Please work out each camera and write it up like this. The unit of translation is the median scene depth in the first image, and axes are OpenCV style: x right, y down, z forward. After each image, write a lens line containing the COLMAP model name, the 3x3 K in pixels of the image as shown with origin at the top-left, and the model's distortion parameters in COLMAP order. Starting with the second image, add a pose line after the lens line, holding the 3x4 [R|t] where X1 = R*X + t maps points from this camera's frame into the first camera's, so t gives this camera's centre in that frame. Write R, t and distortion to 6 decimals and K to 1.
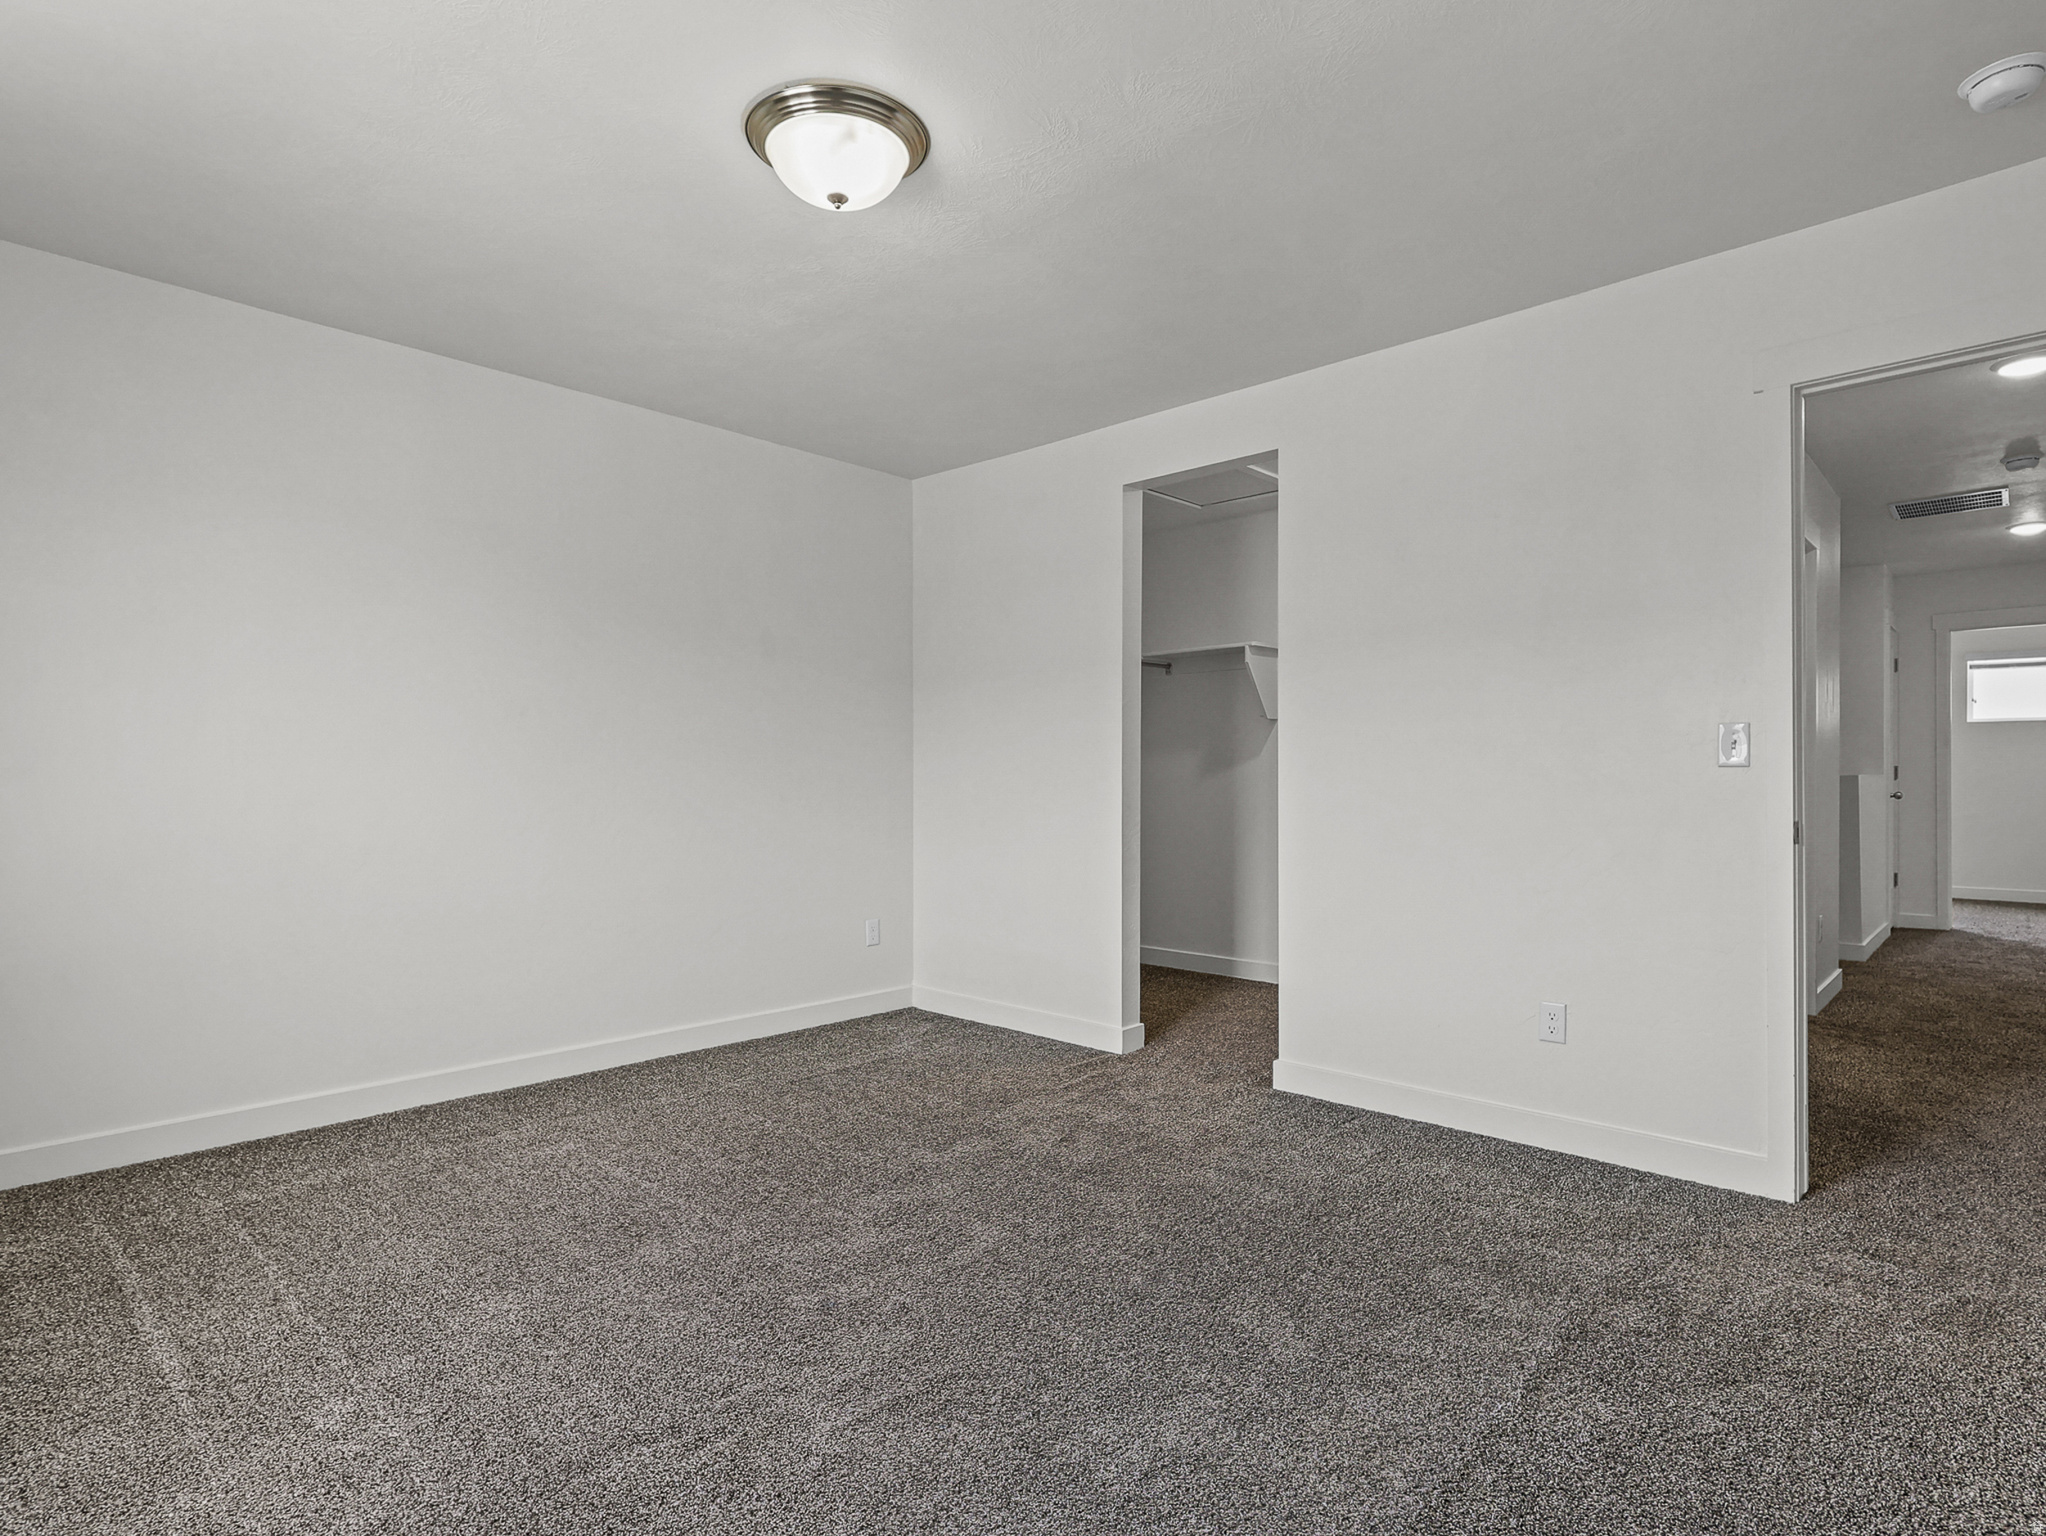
lens RADIAL K [[1080.8, 0, 1023.9], [0, 1080.8, 771.9], [0, 0, 1]] dist [-0.000316, 0.000053]
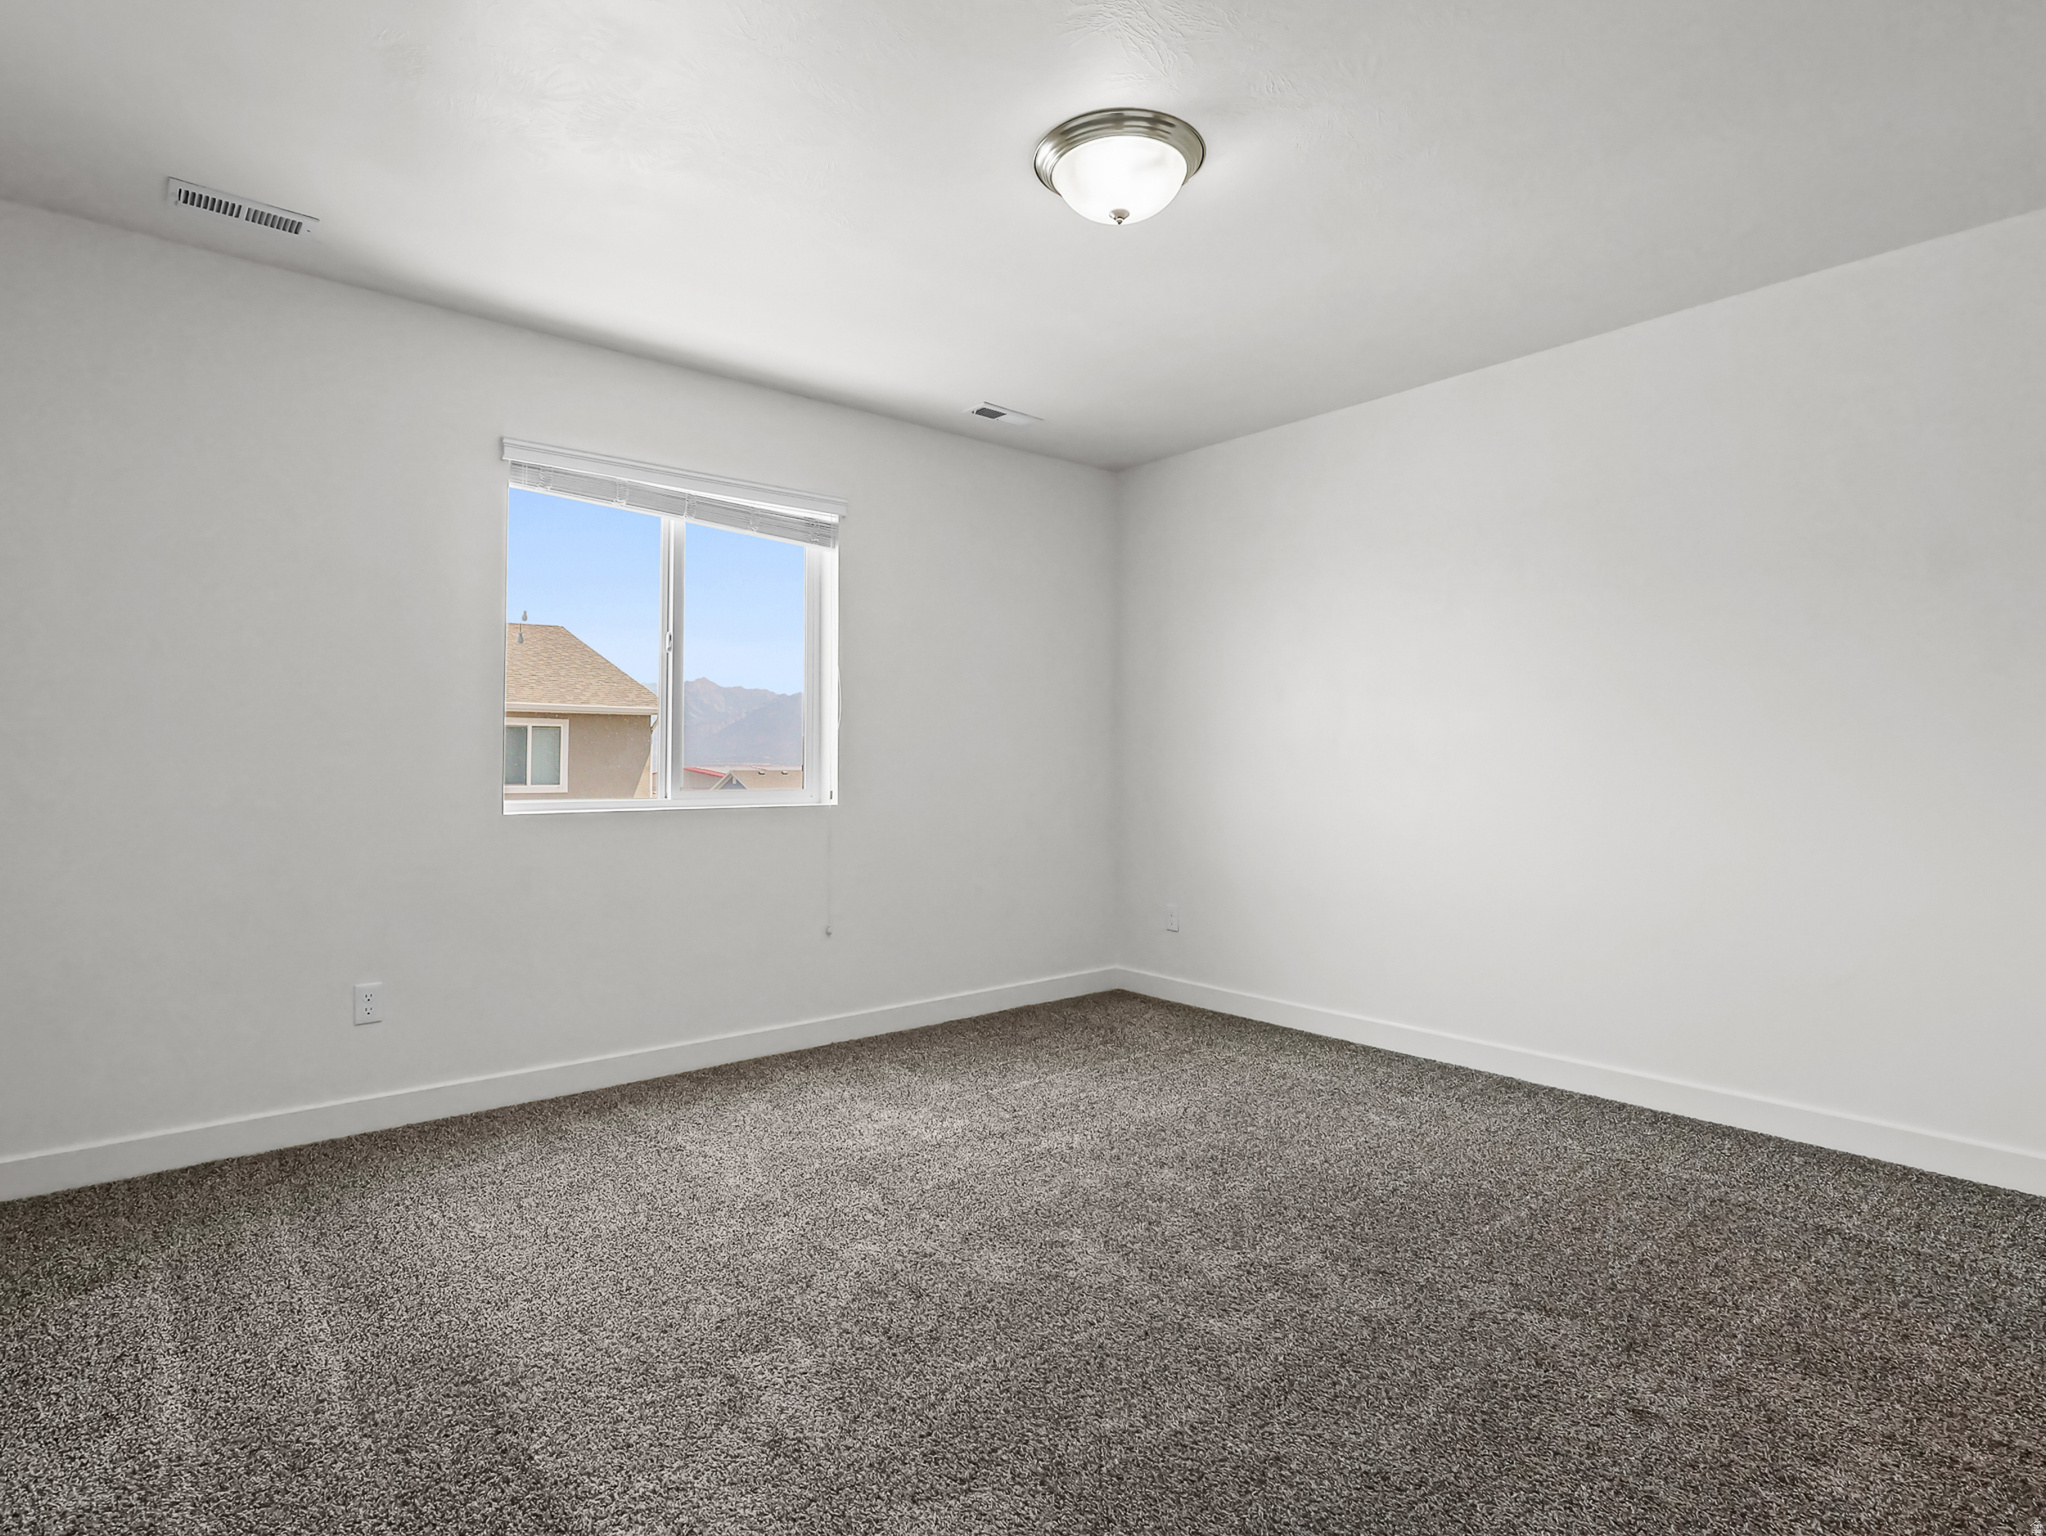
lens RADIAL K [[1059.3, 0, 1023.0], [0, 1059.3, 768.0], [0, 0, 1]] dist [-0.002417, 0.000641]
pose [[-0.111155, 0.002036, -0.993801, 0.787062], [0.007060, 0.999974, 0.001259, -0.000230], [0.993778, -0.006877, -0.111167, 0.939767]]
